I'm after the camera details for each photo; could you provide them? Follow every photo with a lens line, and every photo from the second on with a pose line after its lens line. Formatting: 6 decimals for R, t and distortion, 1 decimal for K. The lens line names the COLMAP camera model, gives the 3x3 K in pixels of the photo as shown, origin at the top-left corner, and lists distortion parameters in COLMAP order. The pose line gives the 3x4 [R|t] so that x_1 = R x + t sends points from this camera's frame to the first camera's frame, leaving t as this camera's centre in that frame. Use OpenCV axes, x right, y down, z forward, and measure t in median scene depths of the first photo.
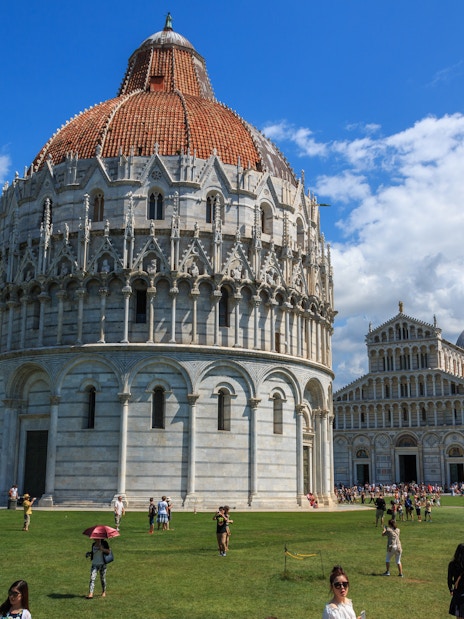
lens RADIAL K [[776.8, 0, 232.0], [0, 776.8, 309.5], [0, 0, 1]] dist [0.004679, 0.006716]
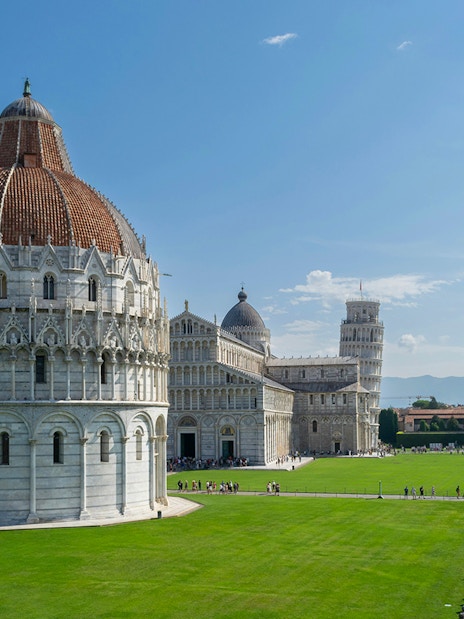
lens RADIAL K [[941.0, 0, 232.0], [0, 941.0, 309.5], [0, 0, 1]] dist [-0.021260, -0.028938]
pose [[0.936805, 0.012080, 0.349644, -0.364990], [-0.061729, 0.989431, 0.131208, -0.325889], [-0.344363, -0.144500, 0.927650, -0.551013]]
